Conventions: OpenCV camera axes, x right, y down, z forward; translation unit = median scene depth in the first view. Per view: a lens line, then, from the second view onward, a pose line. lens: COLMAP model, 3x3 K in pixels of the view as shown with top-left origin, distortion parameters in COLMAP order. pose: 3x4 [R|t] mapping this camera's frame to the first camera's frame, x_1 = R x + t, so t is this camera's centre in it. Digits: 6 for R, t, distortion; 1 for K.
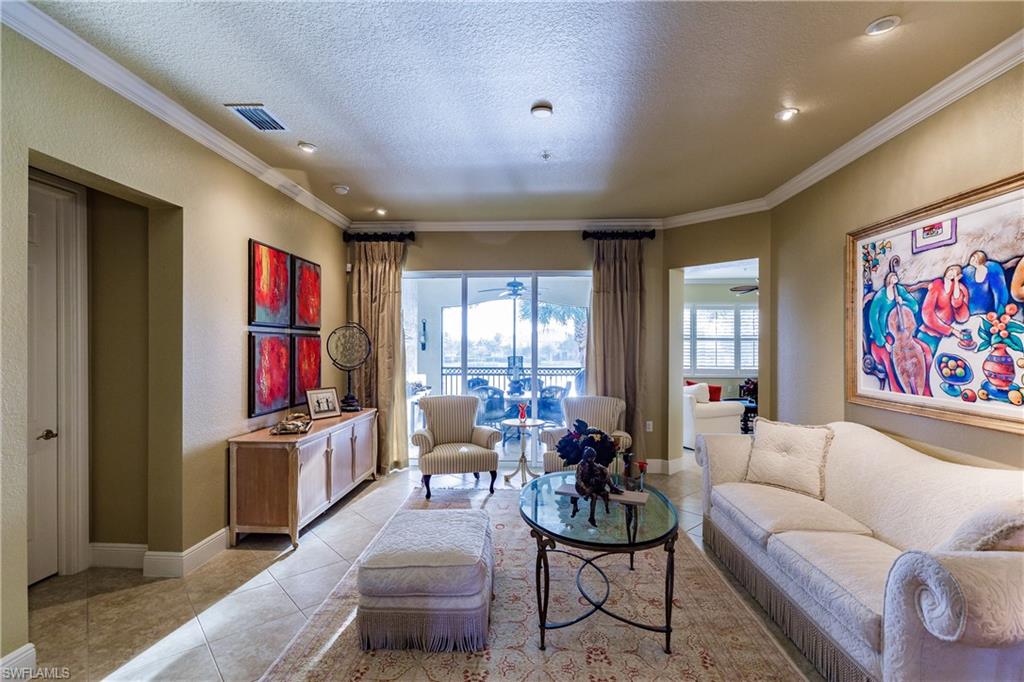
lens RADIAL K [[467.9, 0, 507.4], [0, 467.9, 344.0], [0, 0, 1]] dist [-0.000806, 0.000187]
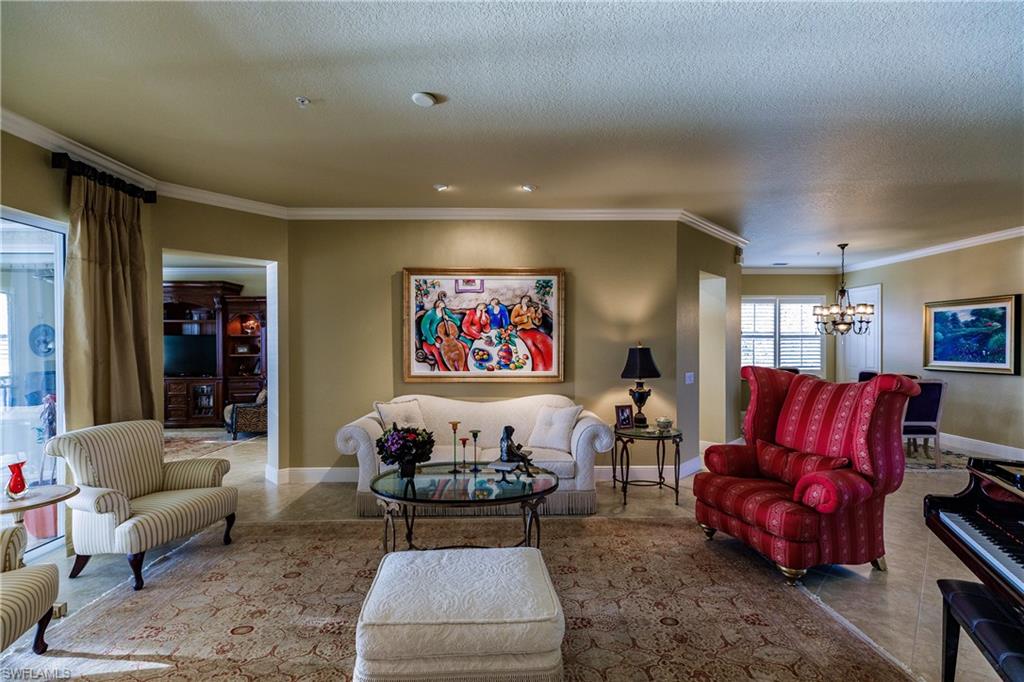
lens RADIAL K [[457.3, 0, 510.4], [0, 457.3, 345.8], [0, 0, 1]] dist [0.008337, -0.000657]
pose [[-0.051740, -0.004263, 0.998651, -0.873514], [-0.001519, 0.999990, 0.004190, 0.002919], [-0.998659, -0.001300, -0.051746, 0.864690]]
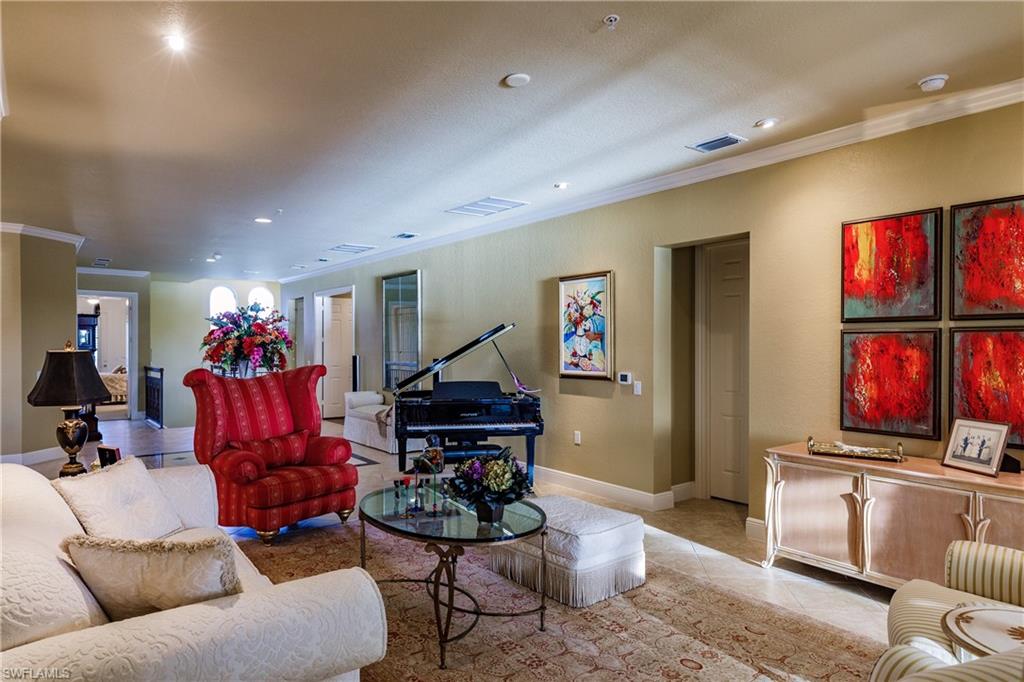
lens RADIAL K [[621.2, 0, 509.2], [0, 621.2, 344.5], [0, 0, 1]] dist [0.008753, 0.002342]
pose [[-0.760969, -0.007655, -0.648743, 0.844654], [-0.002259, 0.999956, -0.009150, 0.015268], [0.648784, -0.005497, -0.760953, 1.873203]]
